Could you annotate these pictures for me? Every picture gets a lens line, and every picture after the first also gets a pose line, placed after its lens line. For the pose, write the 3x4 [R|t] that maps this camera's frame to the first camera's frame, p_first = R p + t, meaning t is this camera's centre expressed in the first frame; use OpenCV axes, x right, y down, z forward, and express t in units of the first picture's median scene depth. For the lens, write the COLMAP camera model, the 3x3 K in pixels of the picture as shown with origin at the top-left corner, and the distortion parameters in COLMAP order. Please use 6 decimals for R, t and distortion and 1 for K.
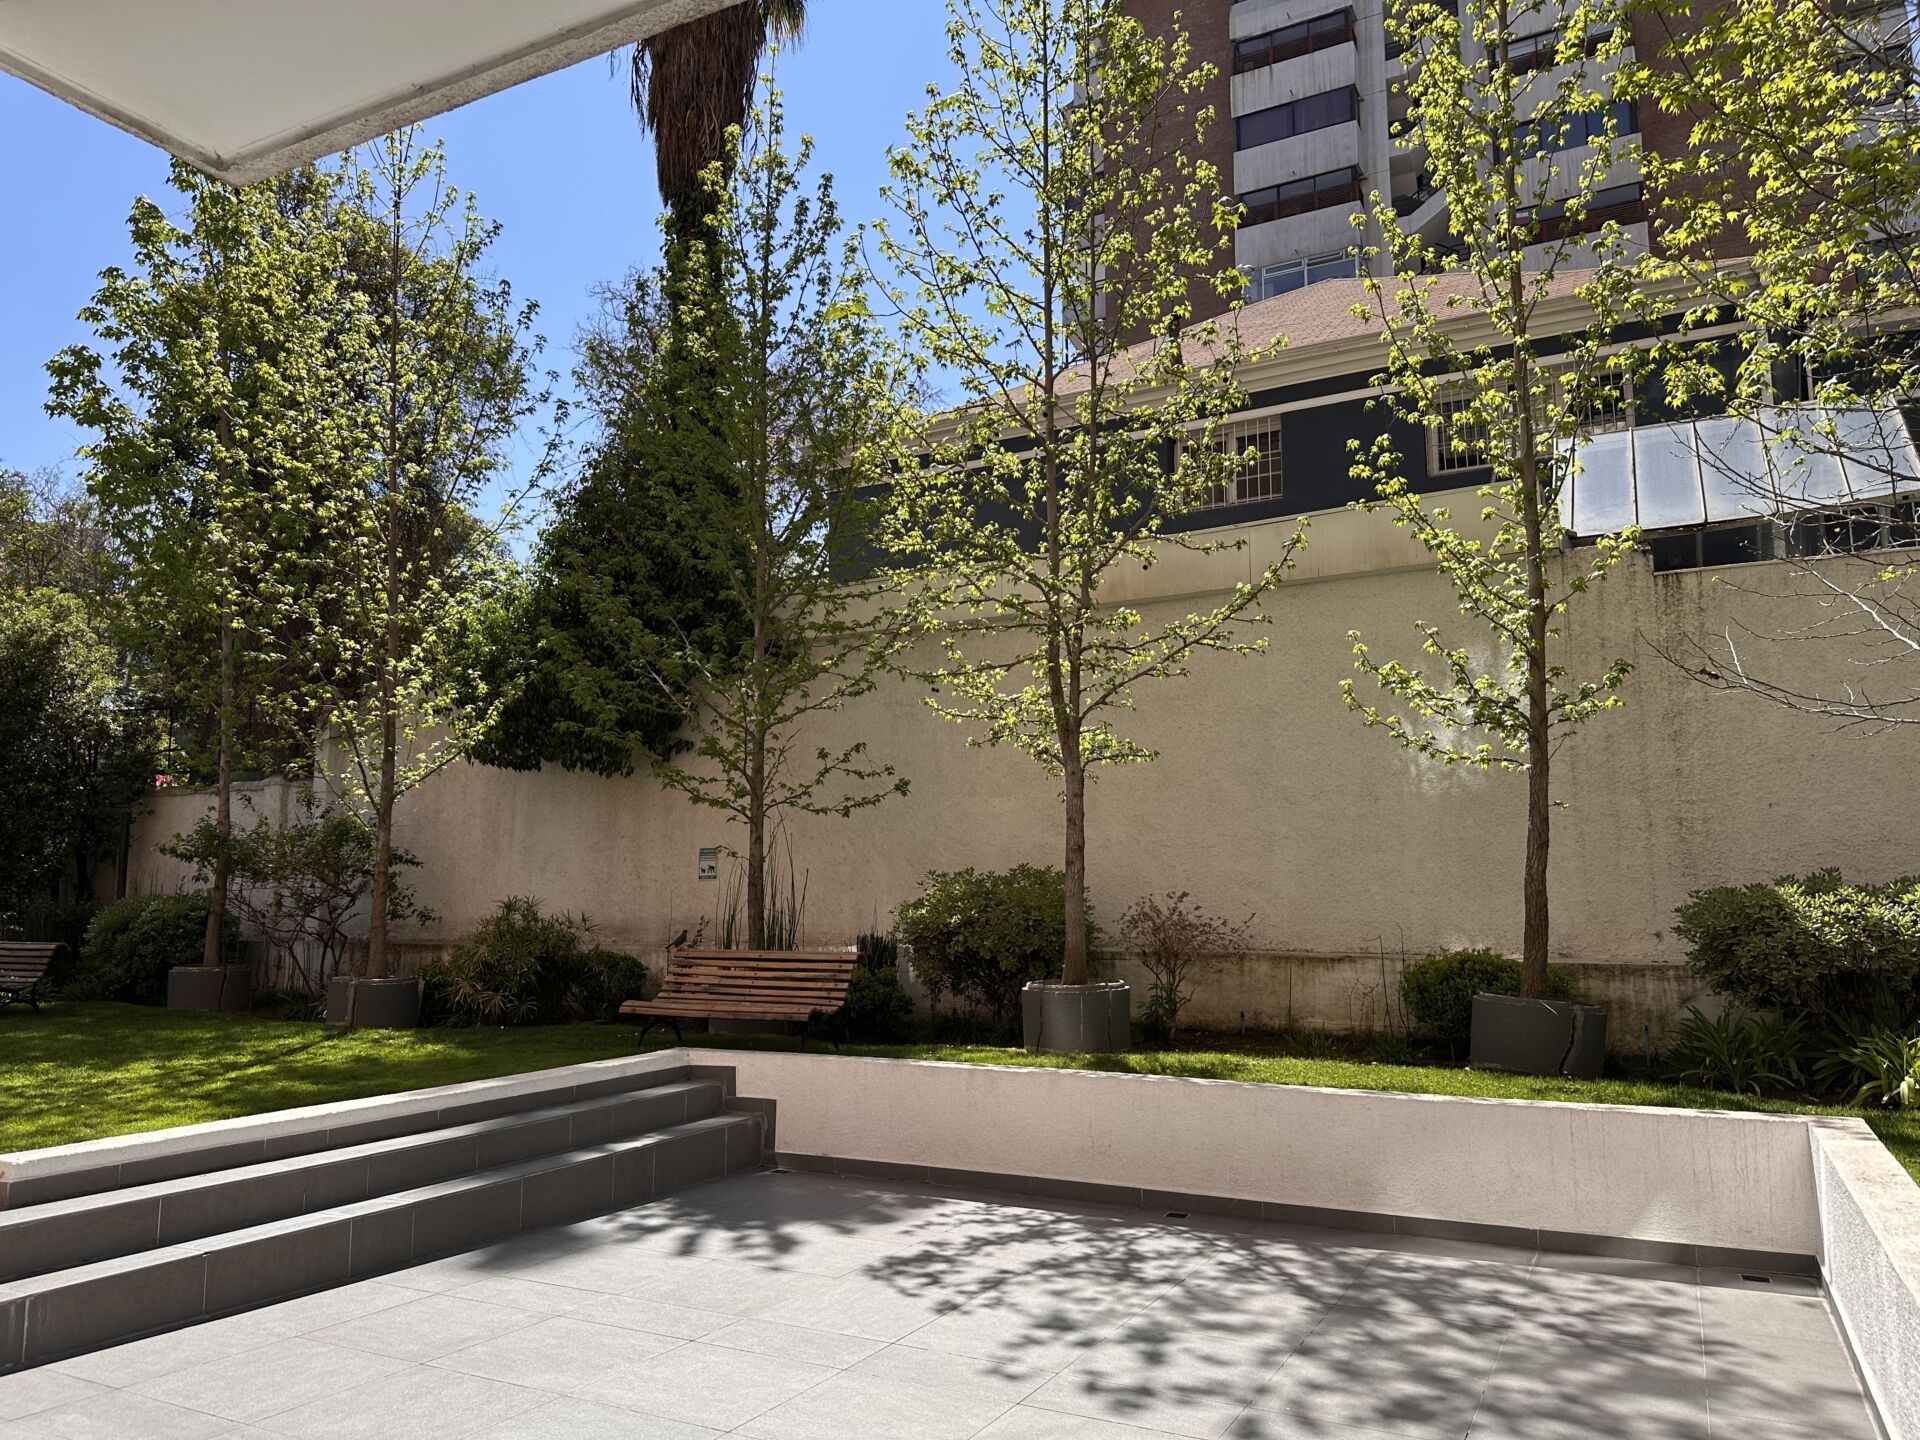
lens RADIAL K [[1363.2, 0, 912.6], [0, 1363.2, 728.3], [0, 0, 1]] dist [0.046767, -0.073743]
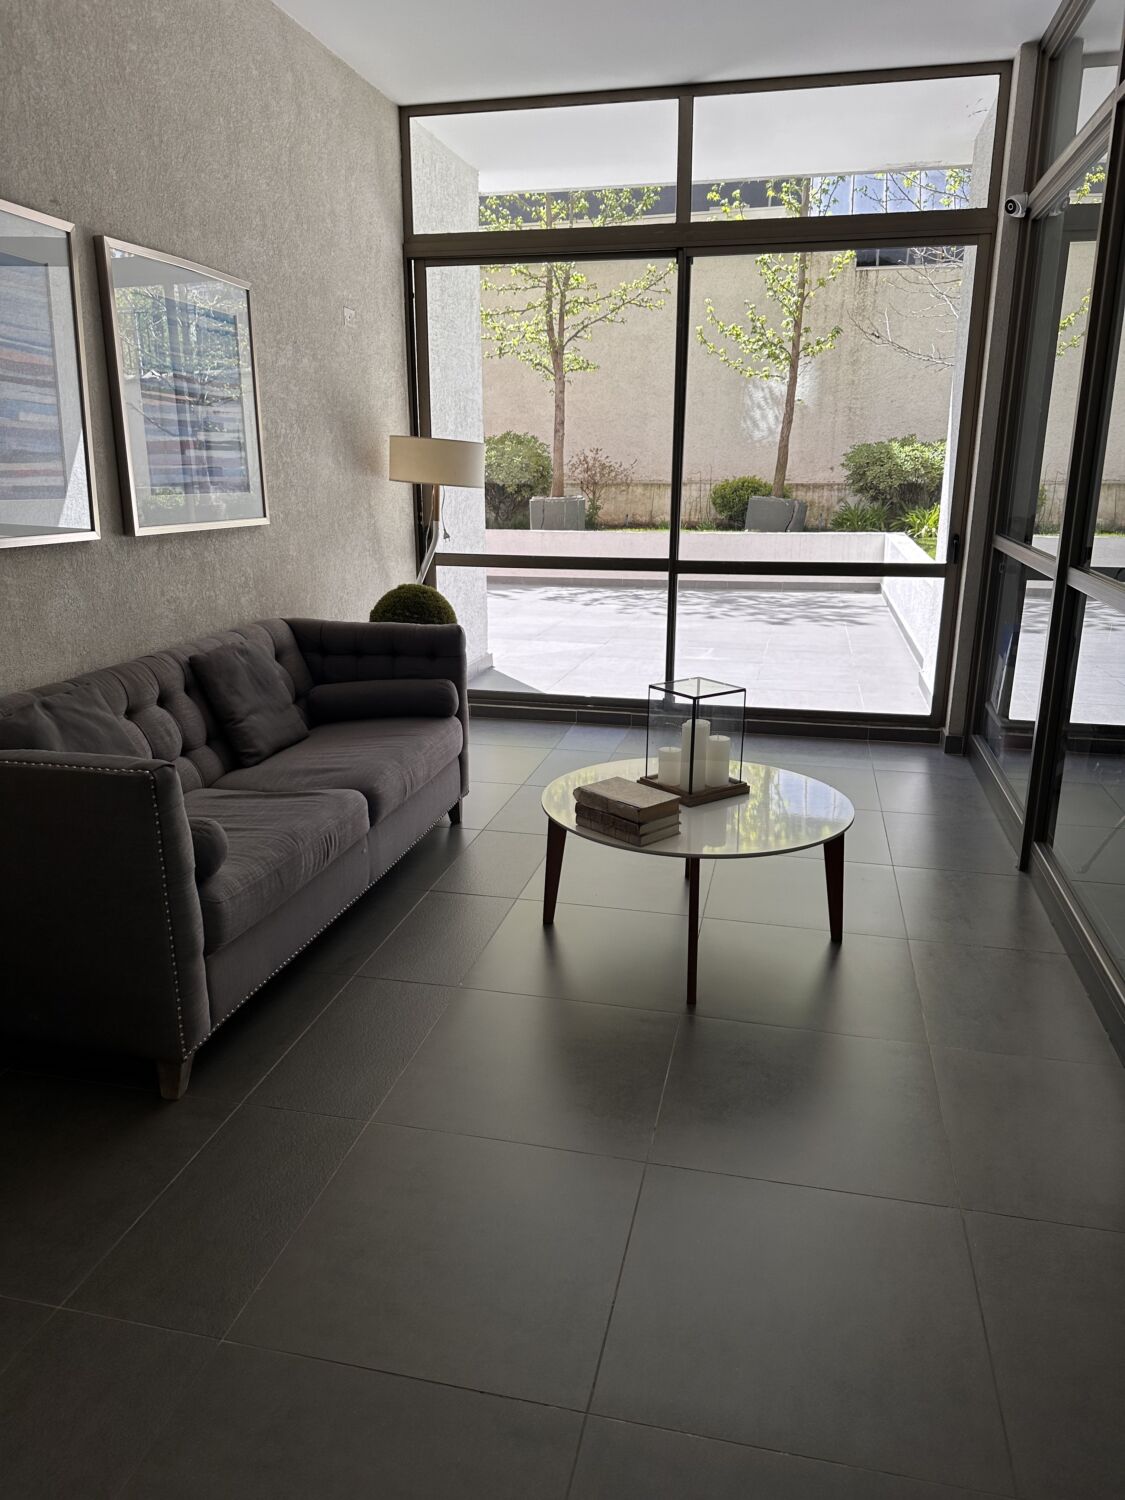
lens RADIAL K [[1065.0, 0, 560.5], [0, 1065.0, 747.9], [0, 0, 1]] dist [0.046767, -0.073743]
pose [[0.963545, -0.067829, 0.258805, -0.305772], [-0.035657, 0.926144, 0.375481, -0.050046], [-0.265159, -0.371021, 0.889963, -0.492791]]
